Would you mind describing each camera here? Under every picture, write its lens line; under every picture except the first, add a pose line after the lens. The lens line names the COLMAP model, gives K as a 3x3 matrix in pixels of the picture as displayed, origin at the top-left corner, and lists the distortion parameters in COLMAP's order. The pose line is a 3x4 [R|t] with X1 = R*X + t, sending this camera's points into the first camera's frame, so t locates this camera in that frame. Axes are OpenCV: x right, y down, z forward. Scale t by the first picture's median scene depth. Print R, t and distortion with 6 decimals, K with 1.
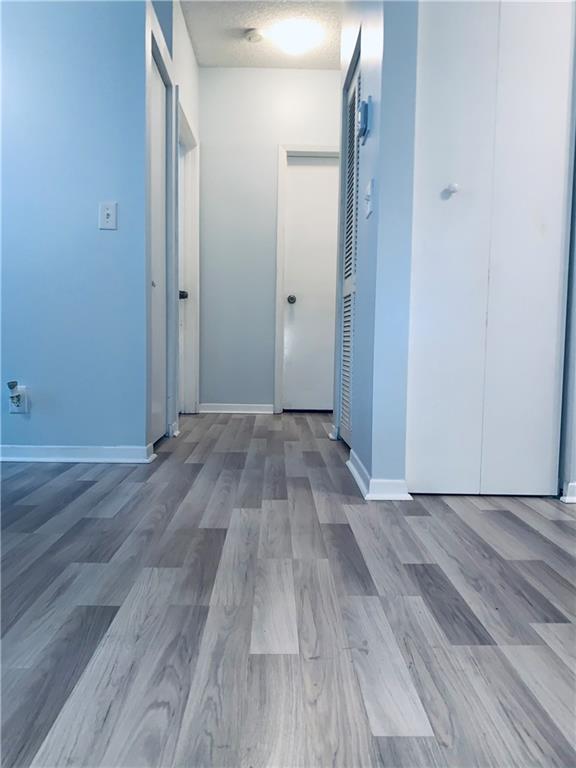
lens RADIAL K [[598.7, 0, 289.3], [0, 598.7, 382.7], [0, 0, 1]] dist [-0.047648, 0.020346]
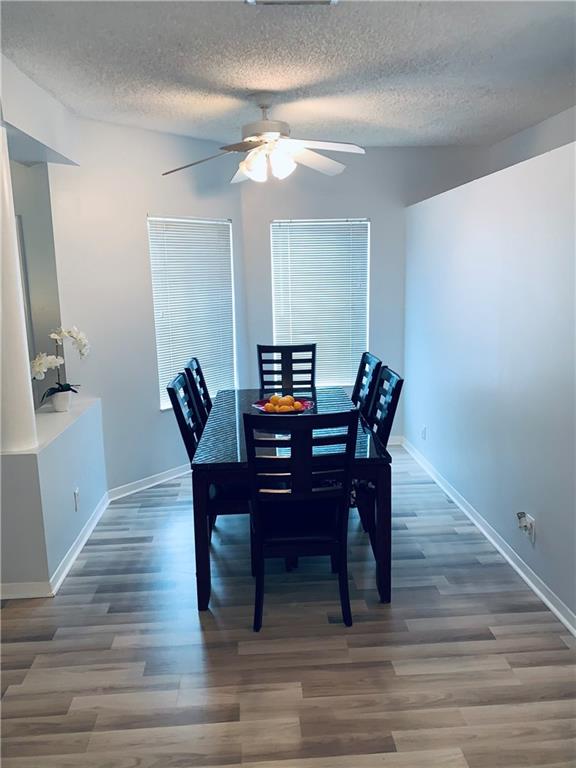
lens RADIAL K [[598.7, 0, 288.0], [0, 598.7, 384.6], [0, 0, 1]] dist [-0.047648, 0.020346]
pose [[0.035072, 0.179513, -0.983130, 0.776215], [-0.053347, 0.982669, 0.177526, -0.560119], [0.997960, 0.046221, 0.044041, 0.672236]]
